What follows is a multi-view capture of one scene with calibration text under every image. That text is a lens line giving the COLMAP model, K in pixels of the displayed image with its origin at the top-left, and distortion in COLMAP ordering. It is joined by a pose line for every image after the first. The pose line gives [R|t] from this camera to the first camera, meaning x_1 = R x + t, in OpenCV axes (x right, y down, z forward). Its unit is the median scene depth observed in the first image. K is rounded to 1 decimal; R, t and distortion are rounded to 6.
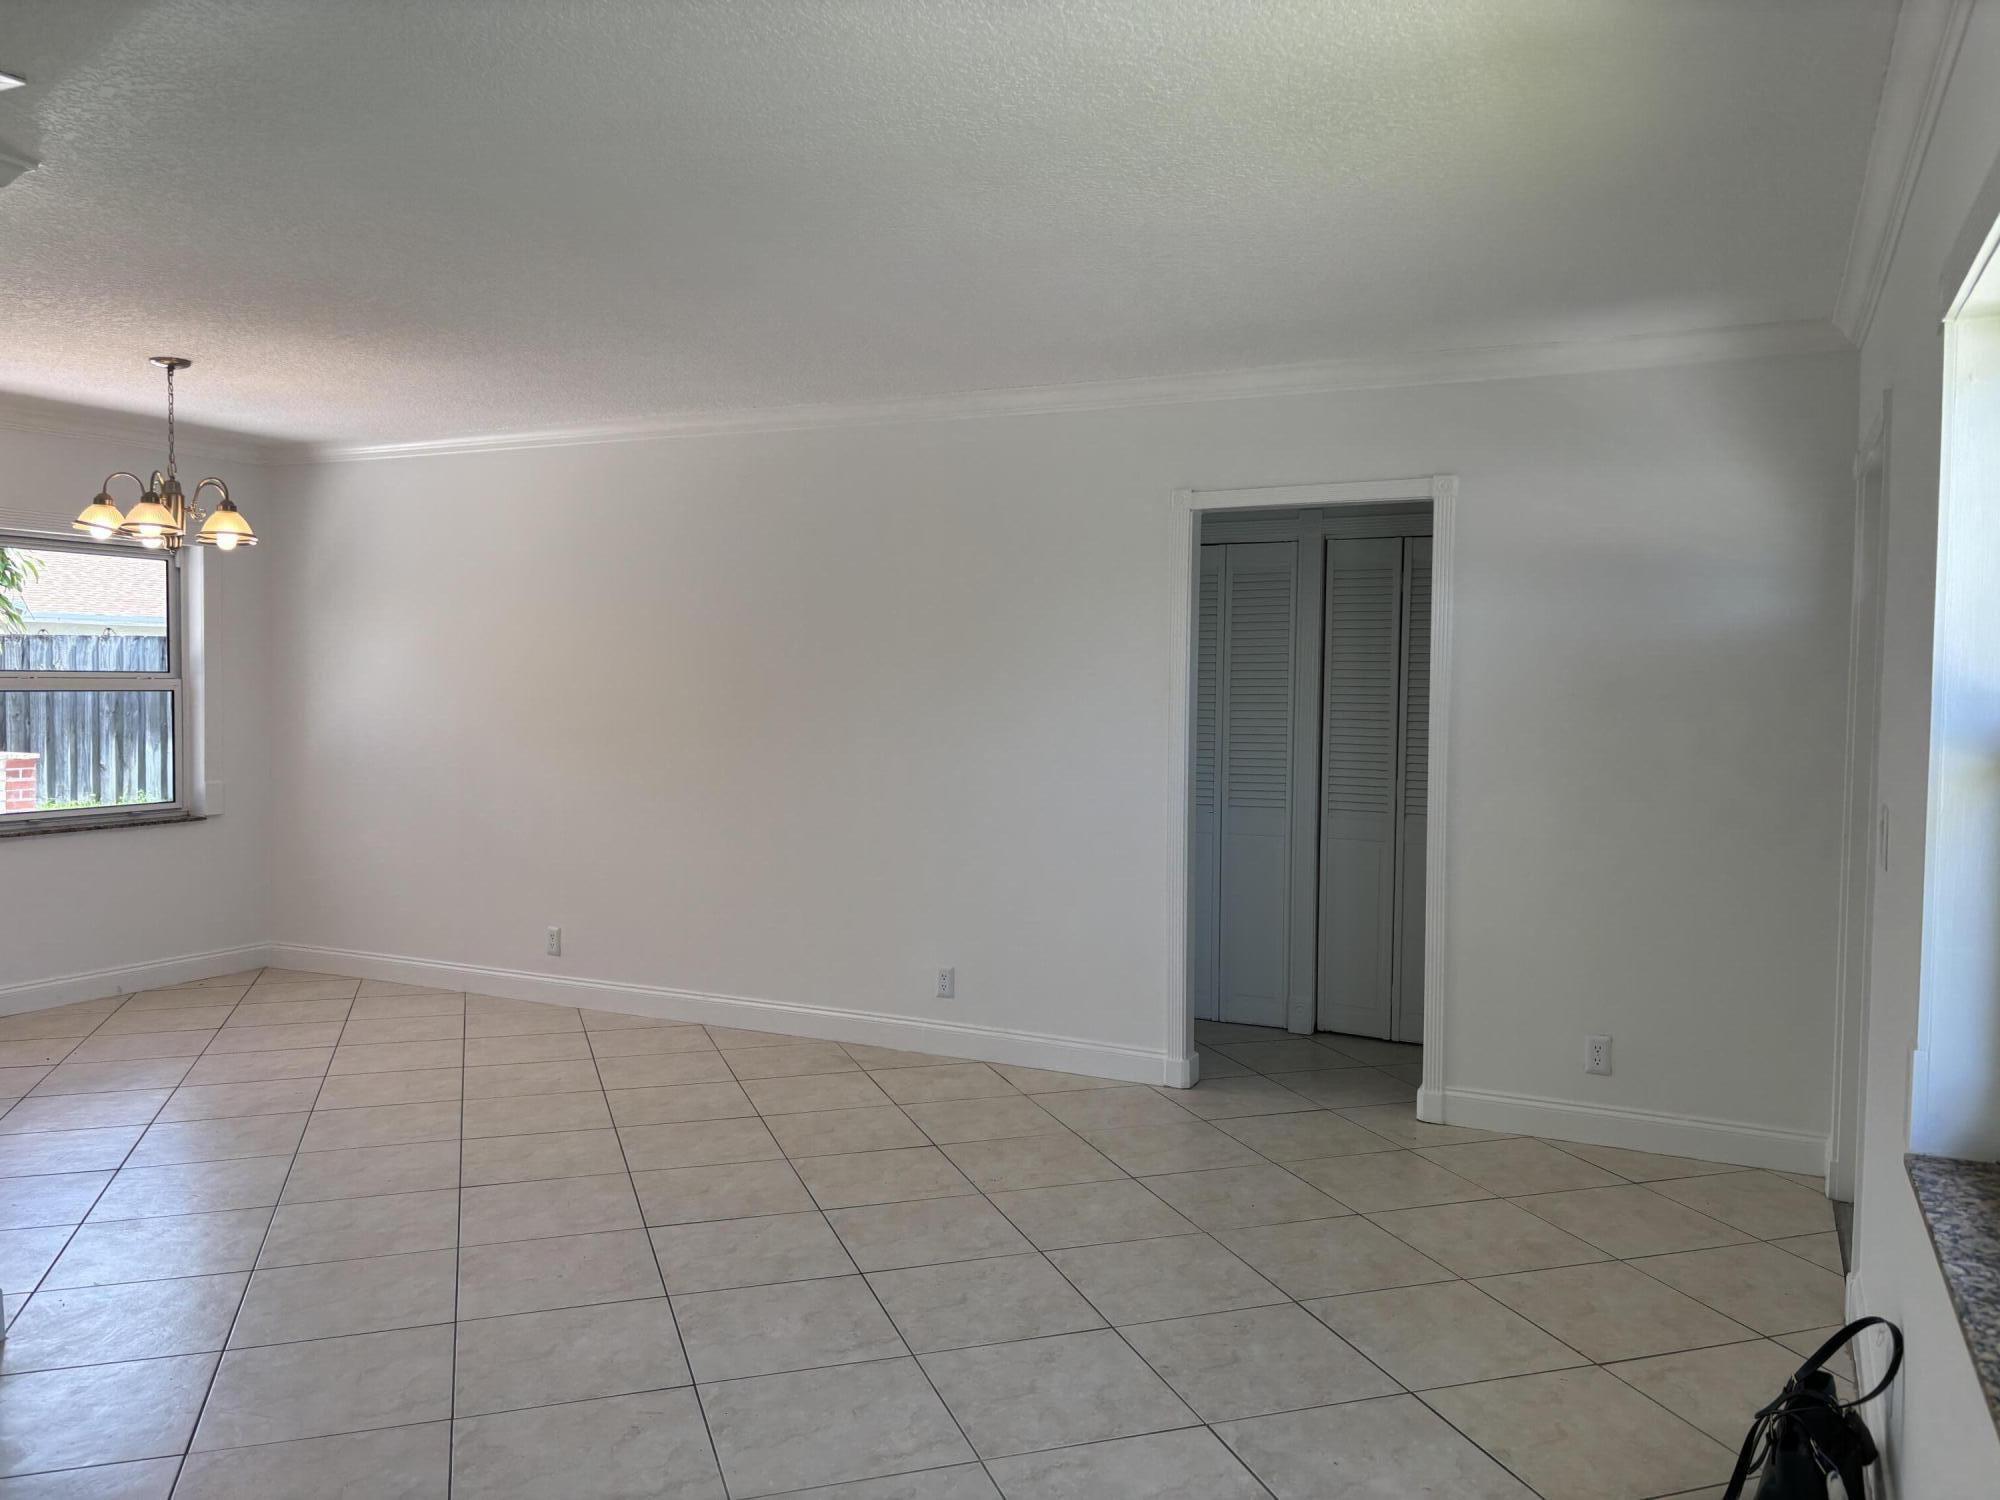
lens RADIAL K [[1519.5, 0, 999.0], [0, 1519.5, 749.6], [0, 0, 1]] dist [0.033026, -0.046874]
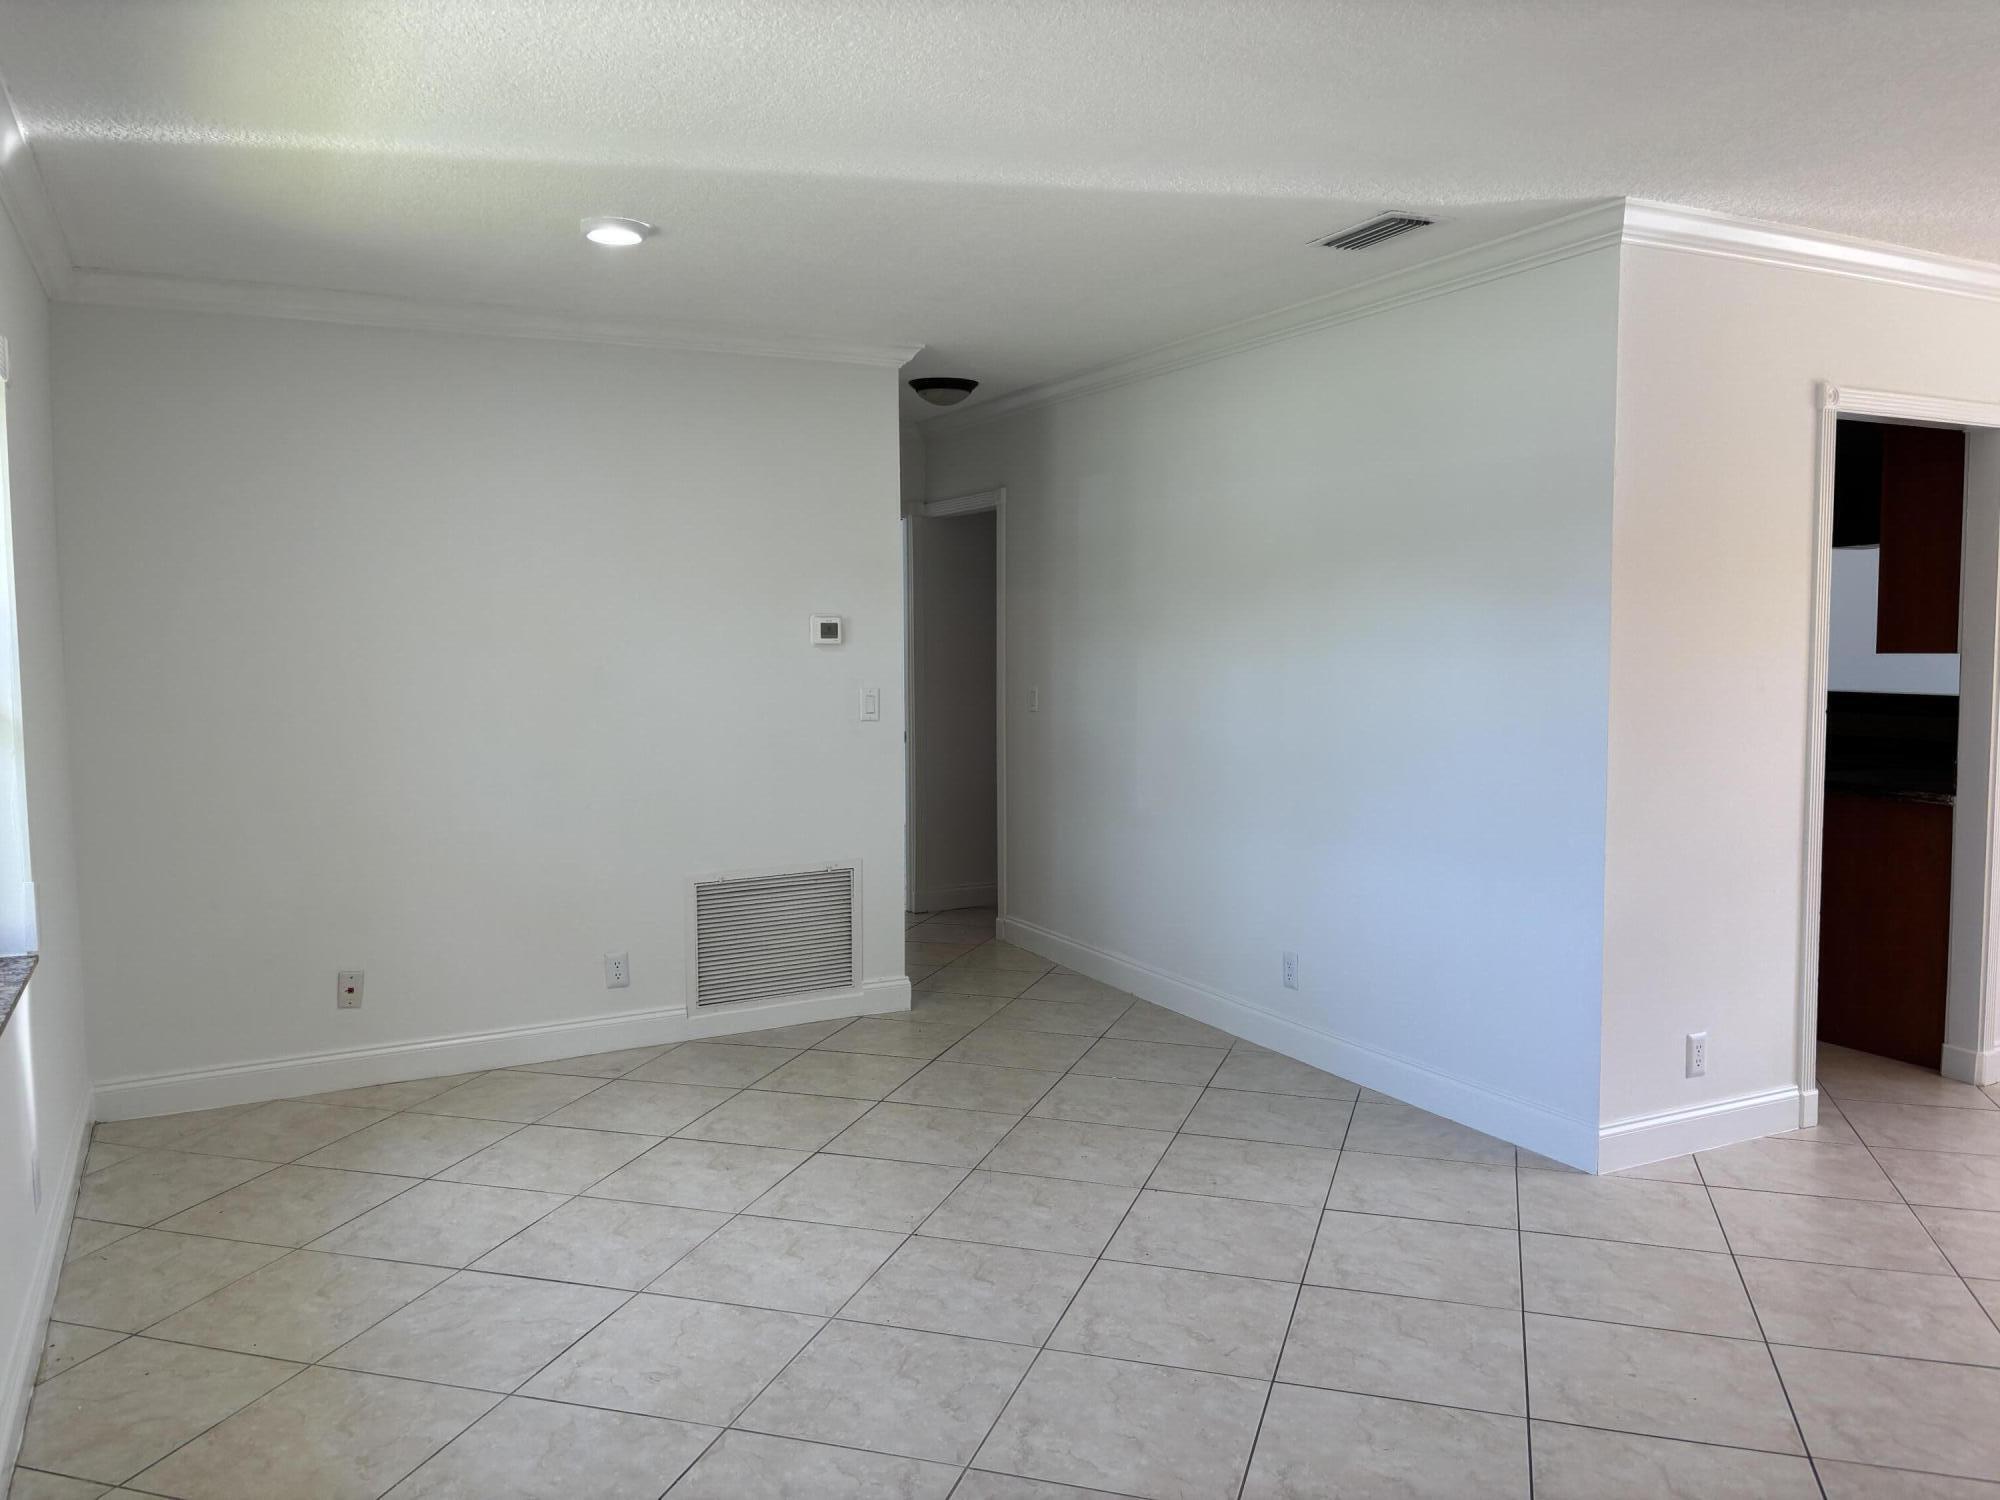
lens RADIAL K [[1519.5, 0, 1002.5], [0, 1519.5, 746.5], [0, 0, 1]] dist [0.033026, -0.046874]
pose [[-0.568339, 0.072935, -0.819556, 0.663413], [-0.035824, 0.992926, 0.113206, -0.087834], [0.822015, 0.093699, -0.561705, 1.368442]]
